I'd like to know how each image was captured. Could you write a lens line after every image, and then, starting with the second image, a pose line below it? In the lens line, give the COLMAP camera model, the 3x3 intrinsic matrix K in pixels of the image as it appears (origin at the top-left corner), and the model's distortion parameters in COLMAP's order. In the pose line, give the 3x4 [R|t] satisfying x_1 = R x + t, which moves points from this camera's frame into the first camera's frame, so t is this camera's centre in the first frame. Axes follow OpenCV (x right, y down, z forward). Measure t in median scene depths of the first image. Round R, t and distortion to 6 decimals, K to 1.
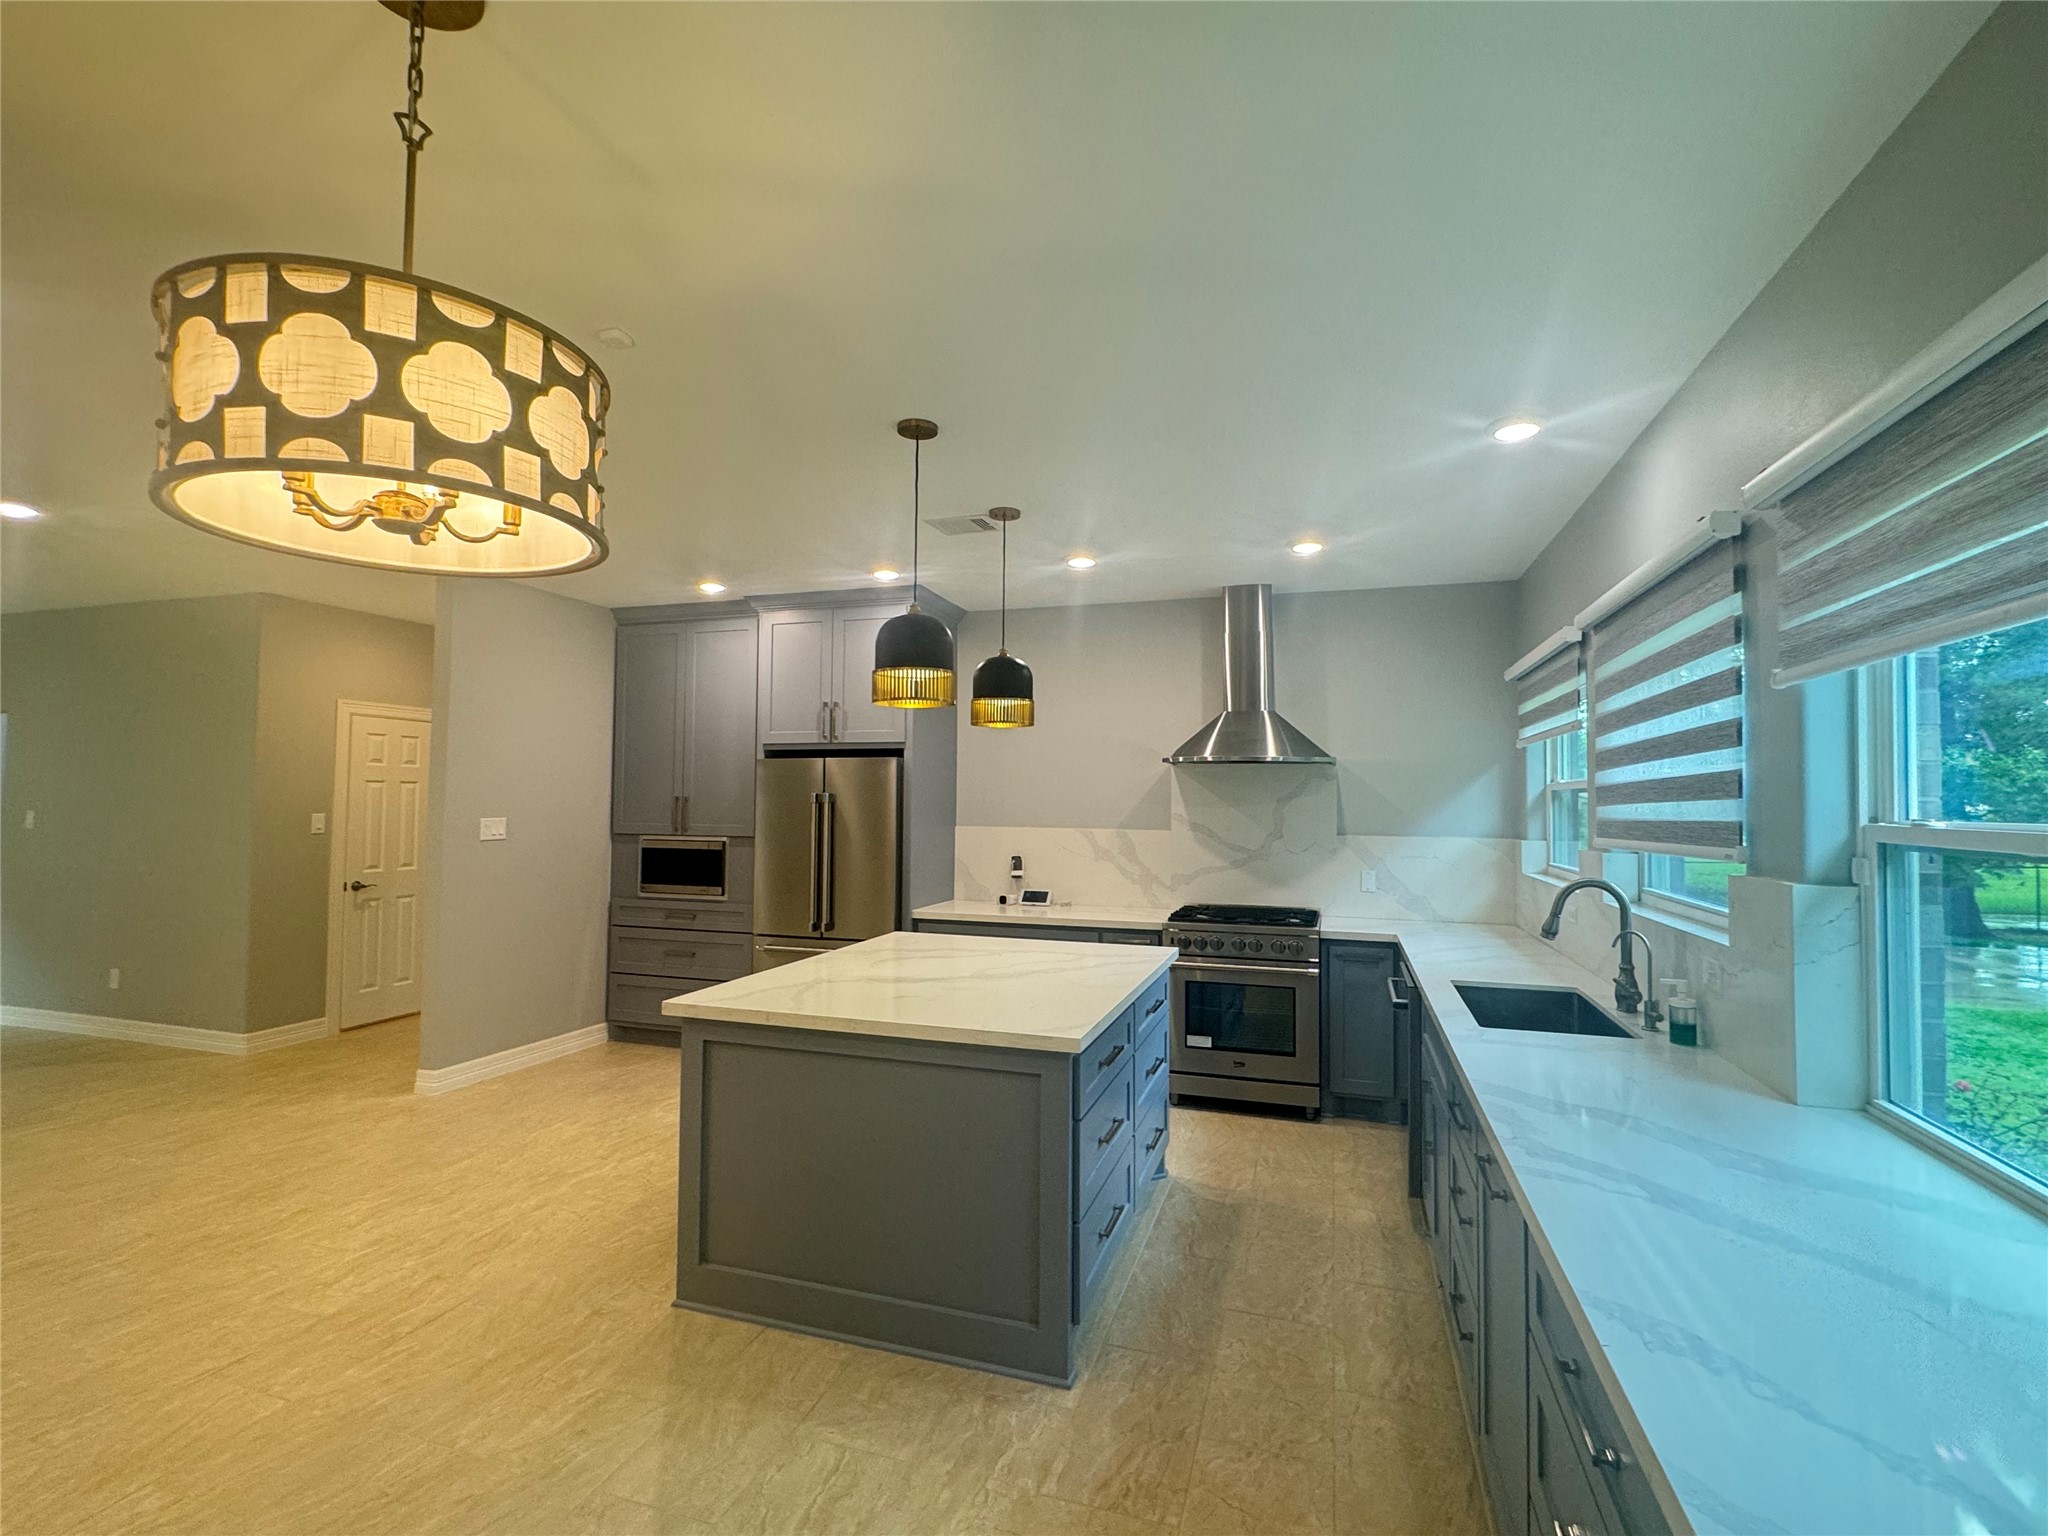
lens RADIAL K [[942.1, 0, 1026.7], [0, 942.1, 782.3], [0, 0, 1]] dist [-0.008879, -0.000028]
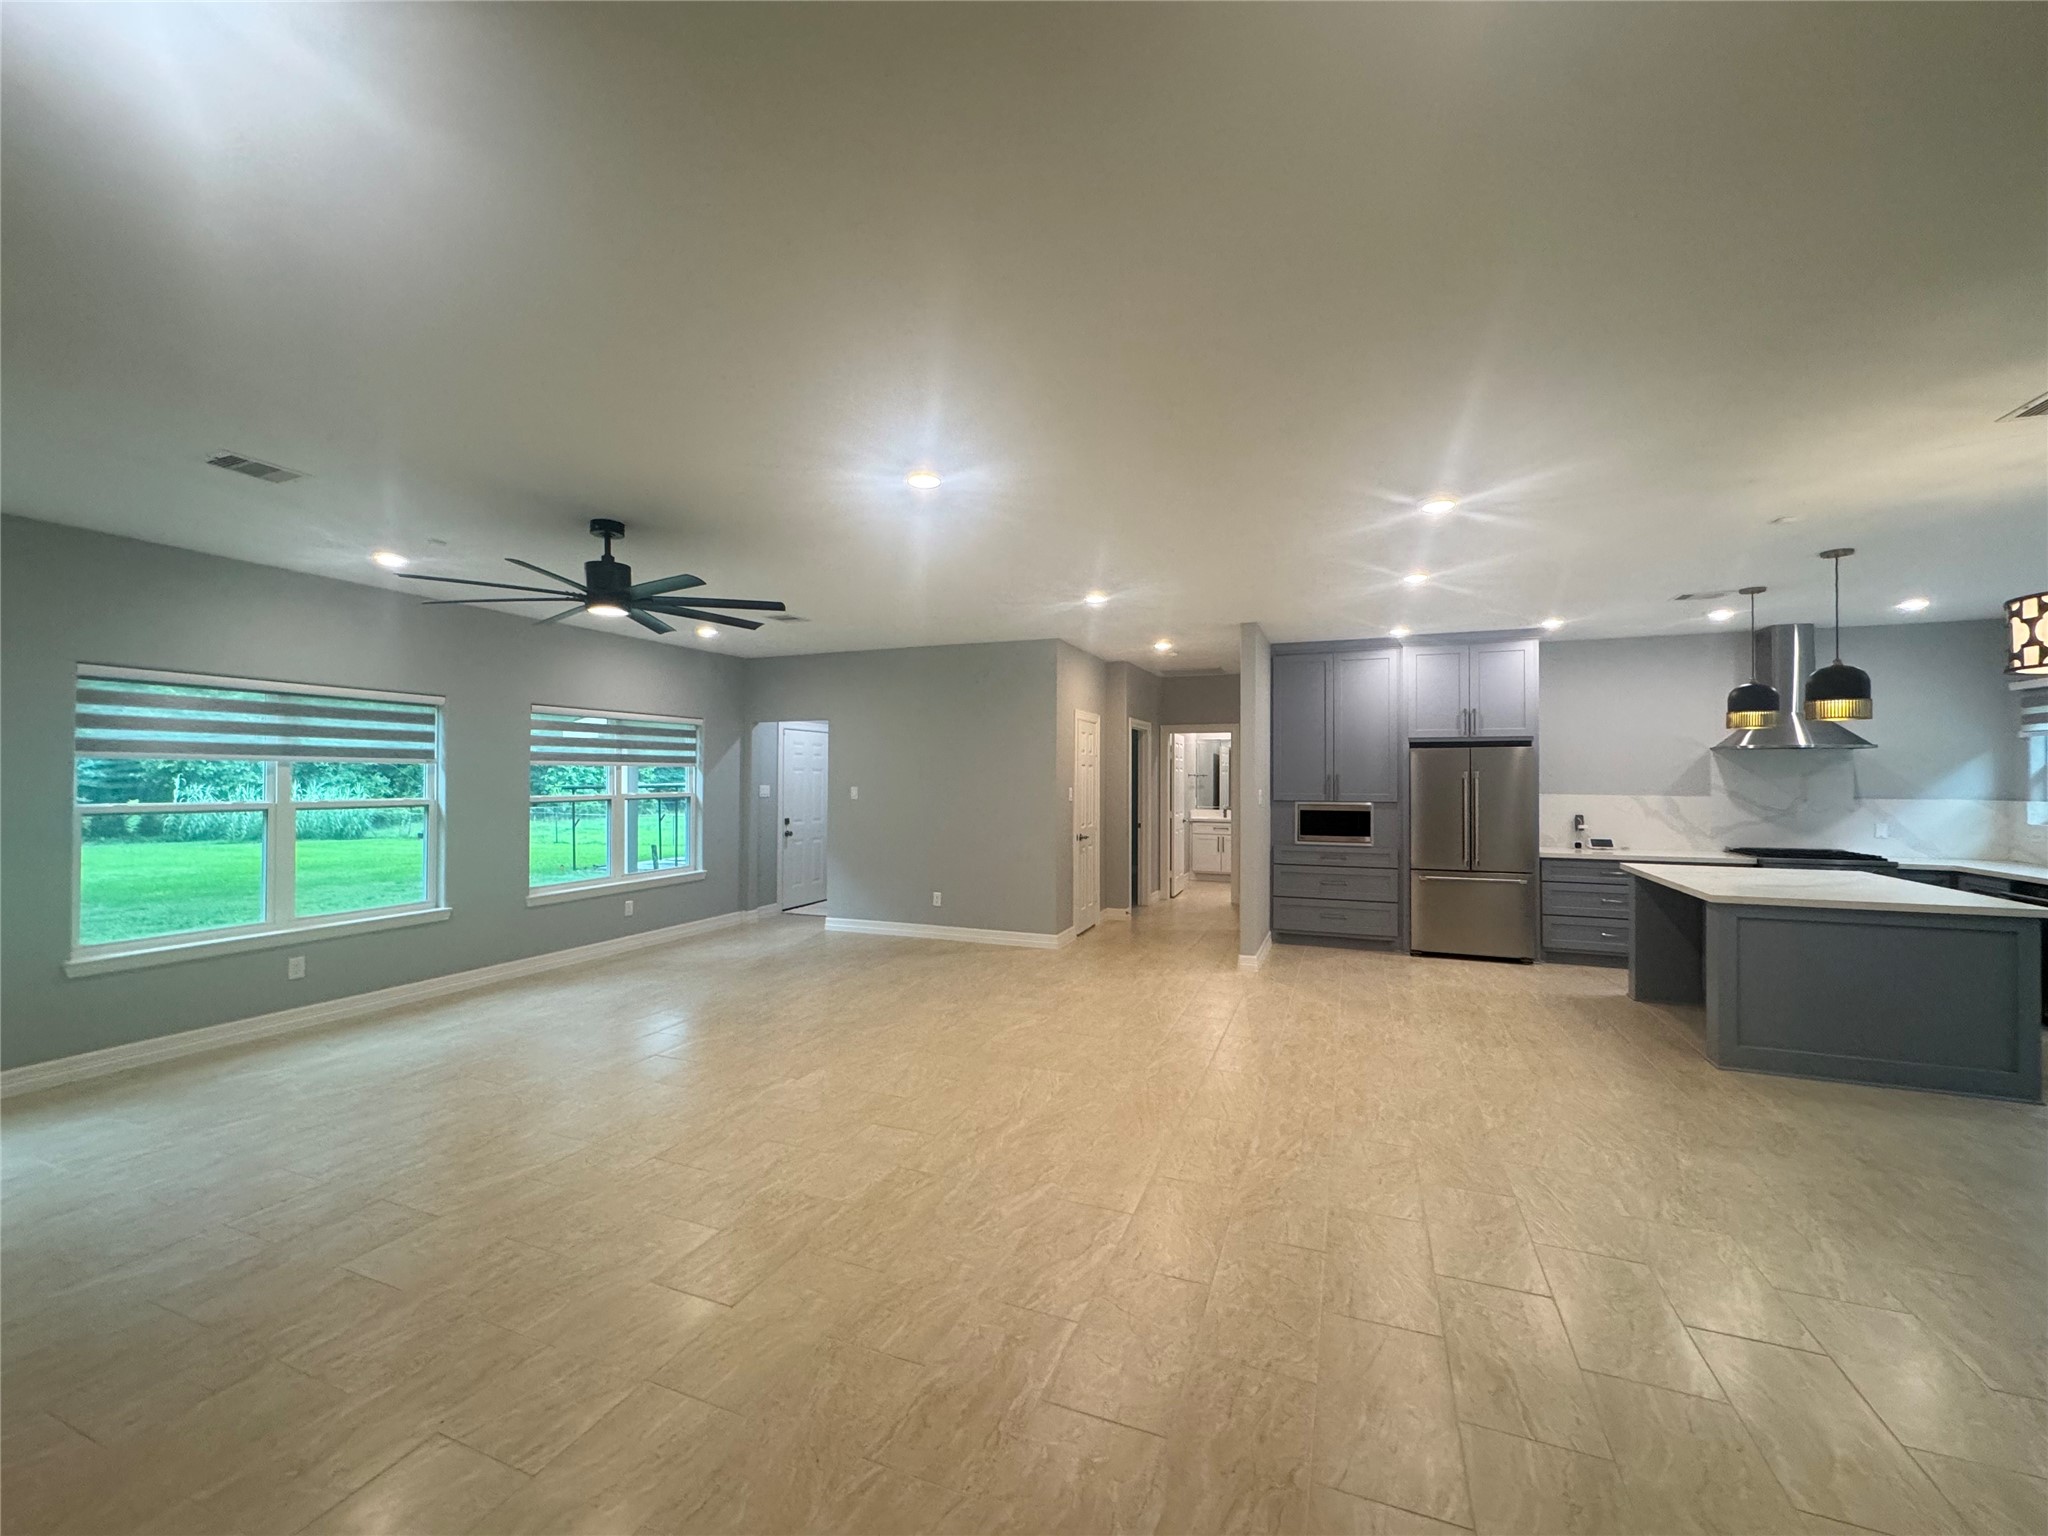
lens RADIAL K [[821.8, 0, 1027.4], [0, 821.8, 770.9], [0, 0, 1]] dist [-0.003934, 0.001224]
pose [[0.997515, -0.005730, -0.070225, -0.785874], [0.006683, 0.999889, 0.013342, -0.010571], [0.070141, -0.013778, 0.997442, -0.303060]]
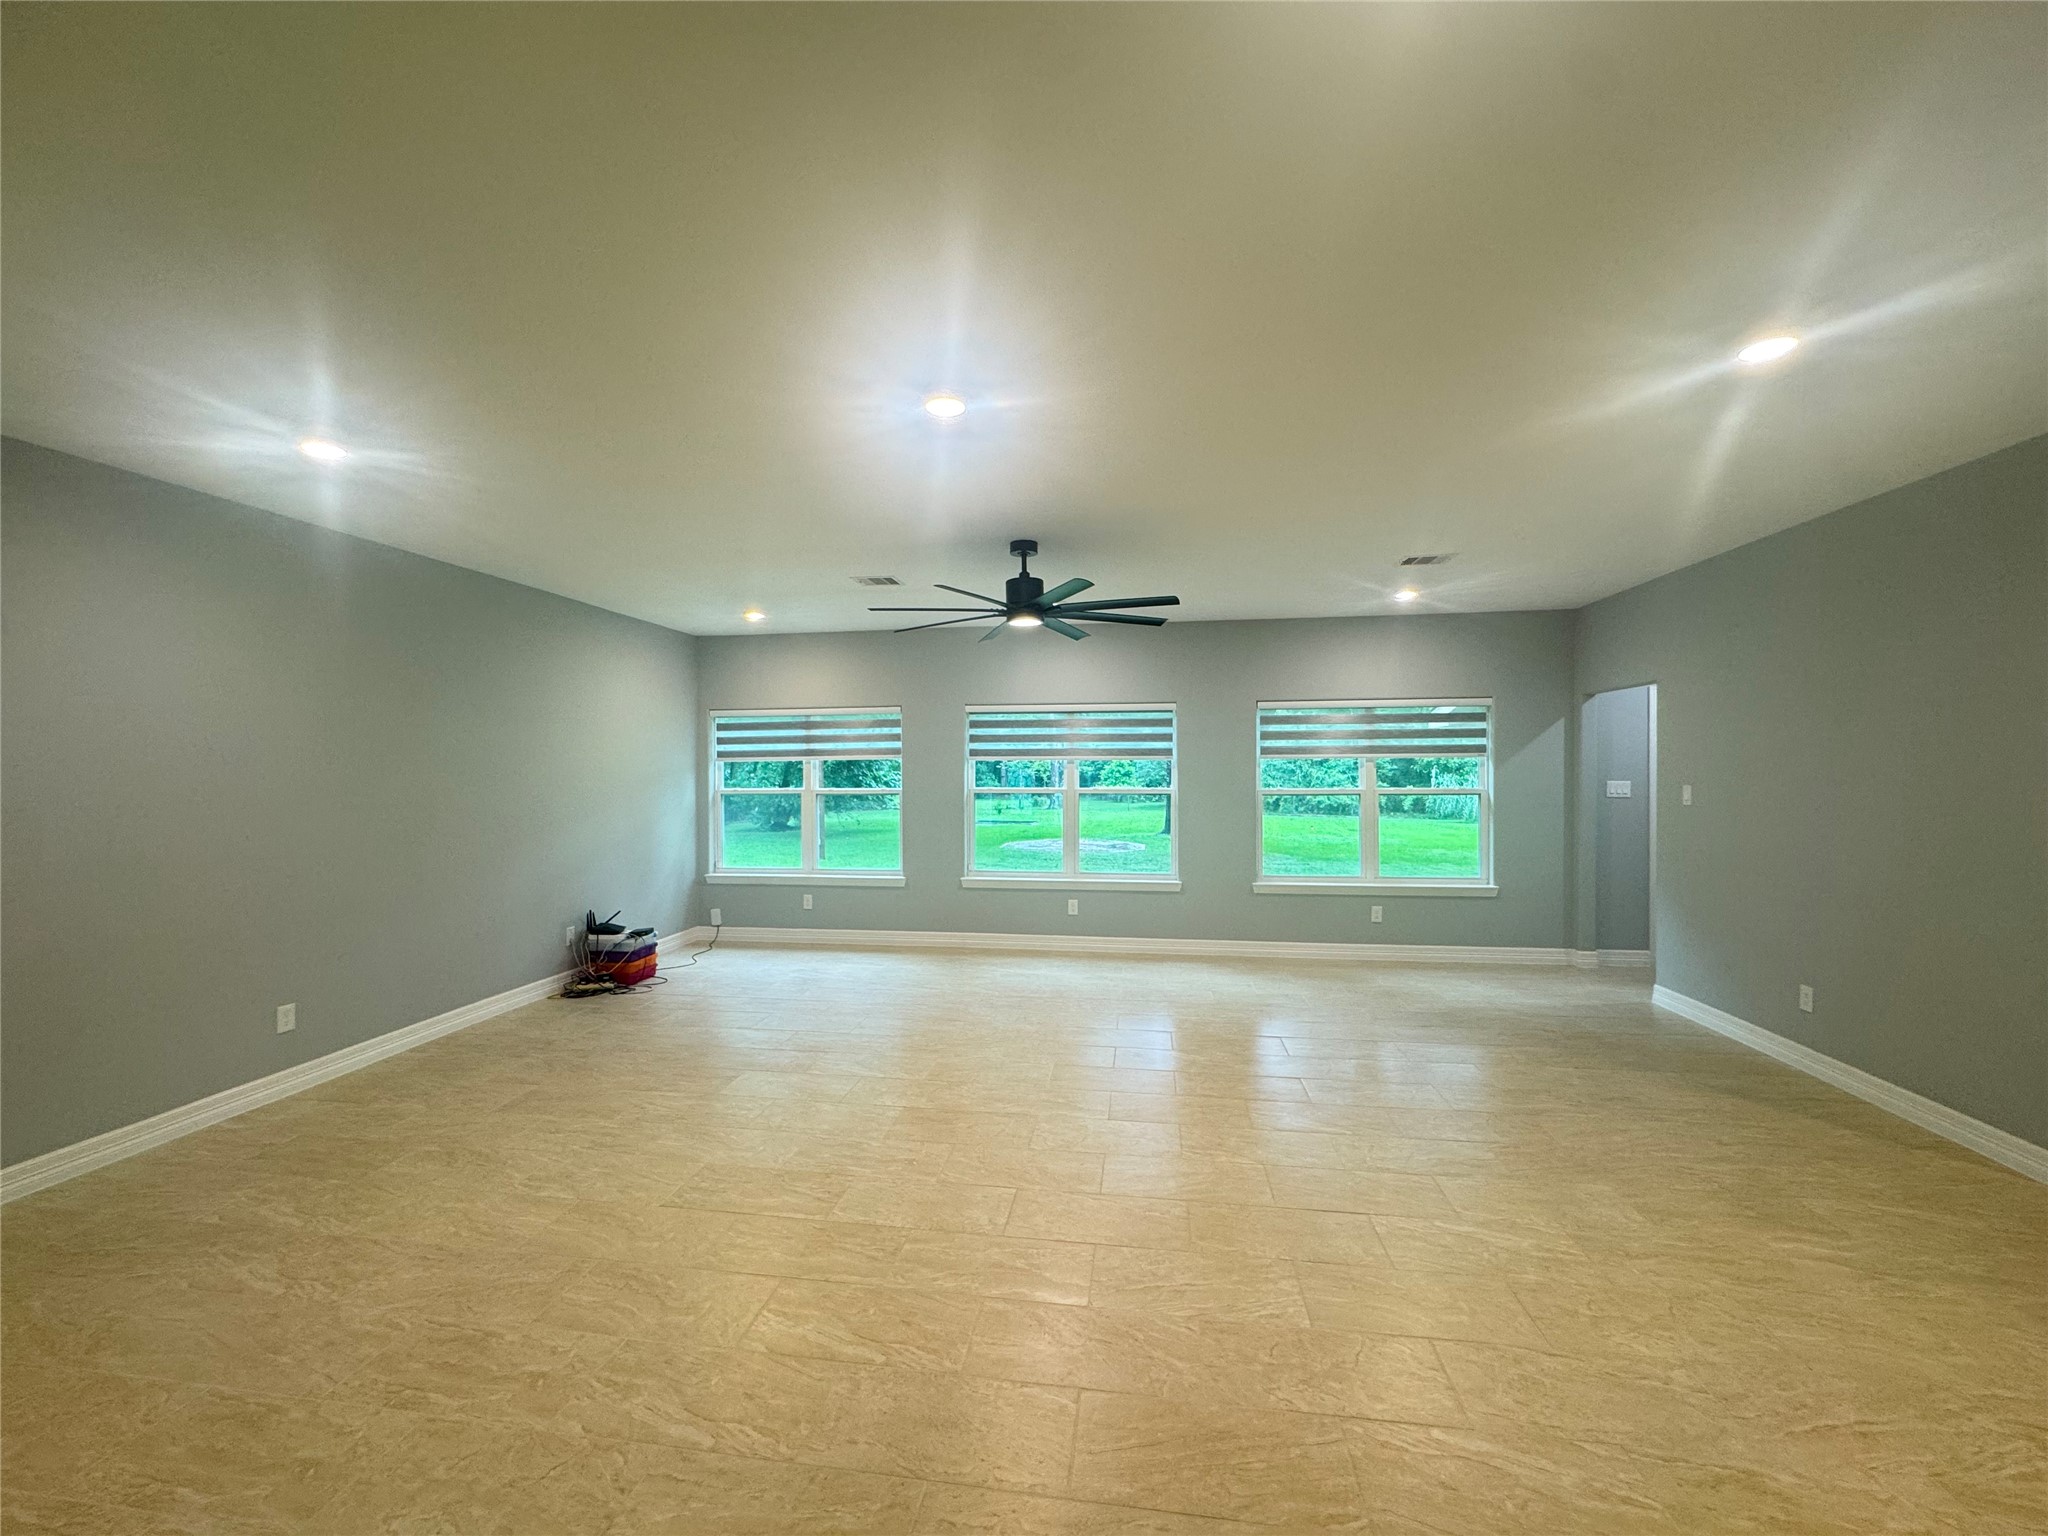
lens RADIAL K [[821.8, 0, 1024.0], [0, 821.8, 769.9], [0, 0, 1]] dist [-0.003934, 0.001224]
pose [[0.157235, -0.005868, -0.987544, -0.418449], [0.025491, 0.999673, -0.001881, 0.001268], [0.987232, -0.024878, 0.157333, 0.256892]]
